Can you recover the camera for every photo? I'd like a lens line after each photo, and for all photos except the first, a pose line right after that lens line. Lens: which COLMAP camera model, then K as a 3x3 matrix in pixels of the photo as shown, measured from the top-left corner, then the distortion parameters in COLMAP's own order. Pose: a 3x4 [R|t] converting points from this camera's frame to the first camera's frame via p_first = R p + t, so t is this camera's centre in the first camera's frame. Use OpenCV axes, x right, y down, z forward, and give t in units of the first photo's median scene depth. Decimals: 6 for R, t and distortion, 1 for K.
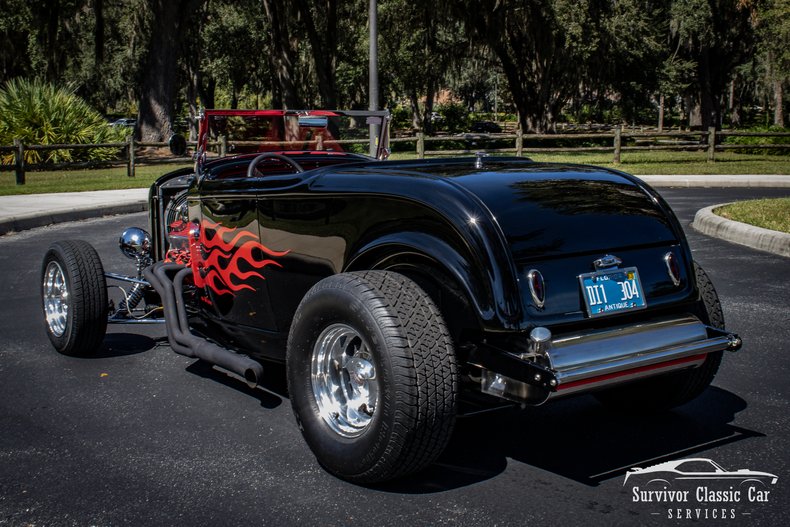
lens RADIAL K [[1221.5, 0, 374.8], [0, 1221.5, 264.3], [0, 0, 1]] dist [0.040866, 0.003458]
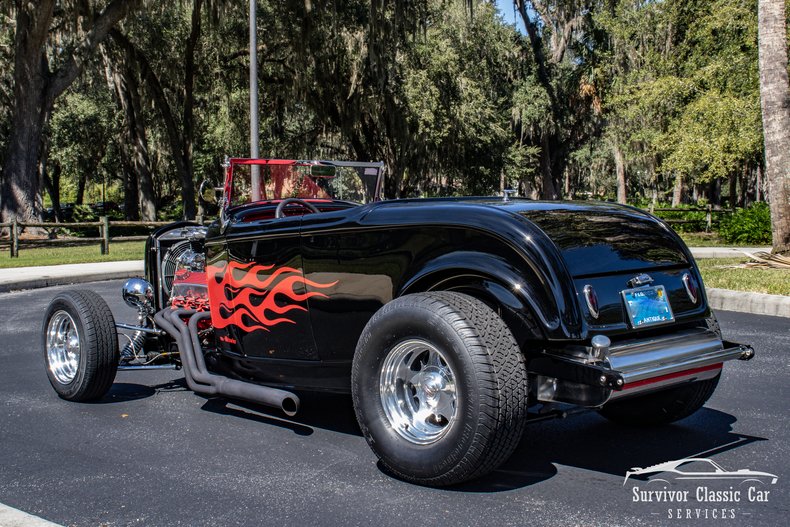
lens RADIAL K [[1221.5, 0, 374.8], [0, 1221.5, 264.3], [0, 0, 1]] dist [0.040866, 0.003458]
pose [[0.990894, -0.017045, 0.133560, -0.133300], [0.026759, 0.997097, -0.071278, 0.037727], [-0.131958, 0.074203, 0.988474, -0.050894]]
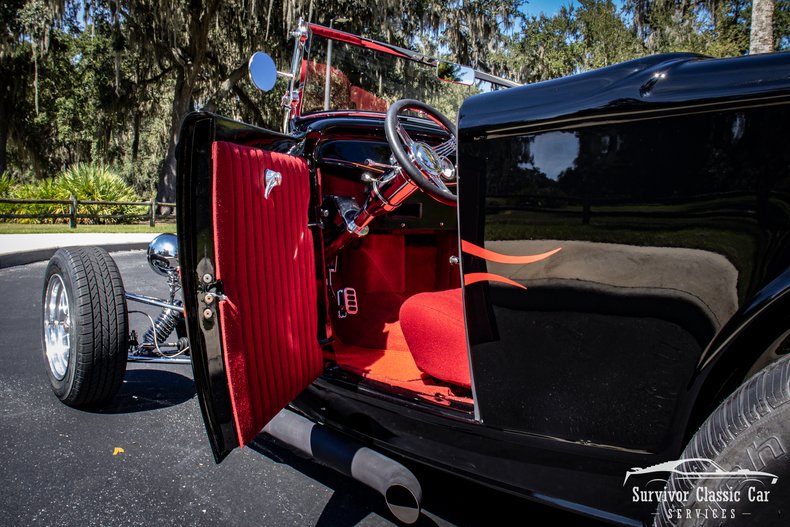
lens RADIAL K [[683.4, 0, 395.0], [0, 683.4, 263.5], [0, 0, 1]] dist [-0.157155, 0.002811]
pose [[0.986900, 0.036980, 0.157039, -0.122788], [-0.029171, 0.998234, -0.051744, 0.005095], [-0.158675, 0.046485, 0.986236, 0.571588]]
